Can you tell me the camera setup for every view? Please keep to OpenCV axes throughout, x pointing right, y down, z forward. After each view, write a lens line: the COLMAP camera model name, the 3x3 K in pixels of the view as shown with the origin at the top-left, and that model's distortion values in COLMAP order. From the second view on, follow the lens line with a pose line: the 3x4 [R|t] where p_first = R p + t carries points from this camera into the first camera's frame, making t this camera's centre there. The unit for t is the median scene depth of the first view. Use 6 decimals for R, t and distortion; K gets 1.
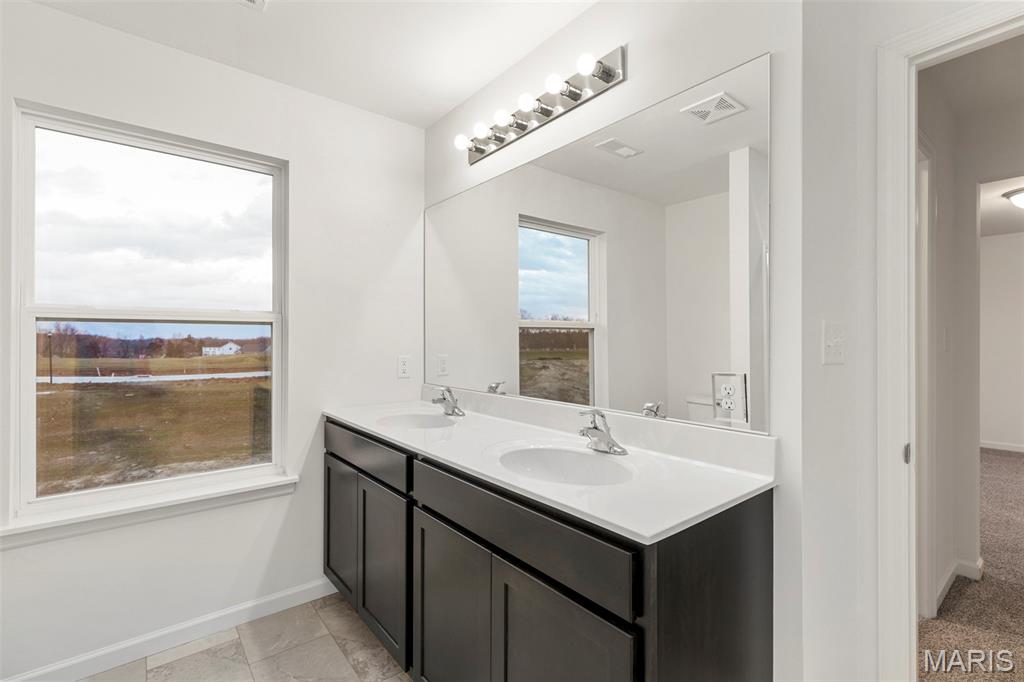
lens RADIAL K [[463.0, 0, 512.0], [0, 463.0, 341.0], [0, 0, 1]] dist [0.002252, 0.000124]
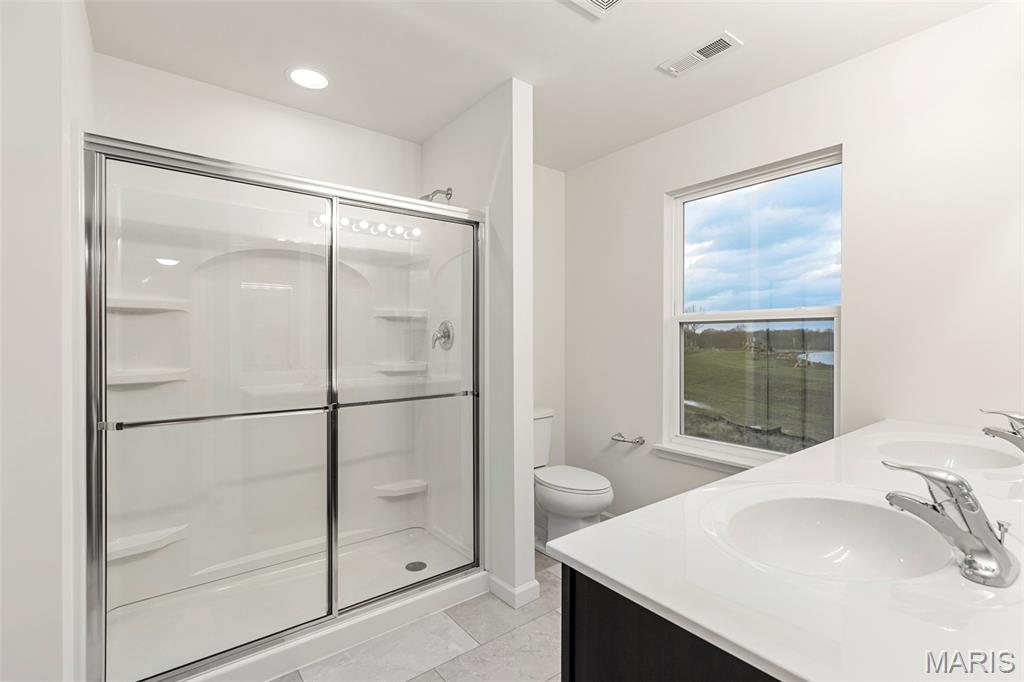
lens RADIAL K [[463.0, 0, 512.0], [0, 463.0, 341.0], [0, 0, 1]] dist [0.002252, 0.000124]
pose [[-0.028397, 0.007949, -0.999565, 0.611932], [0.003851, 0.999962, 0.007843, -0.001454], [0.999589, -0.003627, -0.028426, 0.474847]]
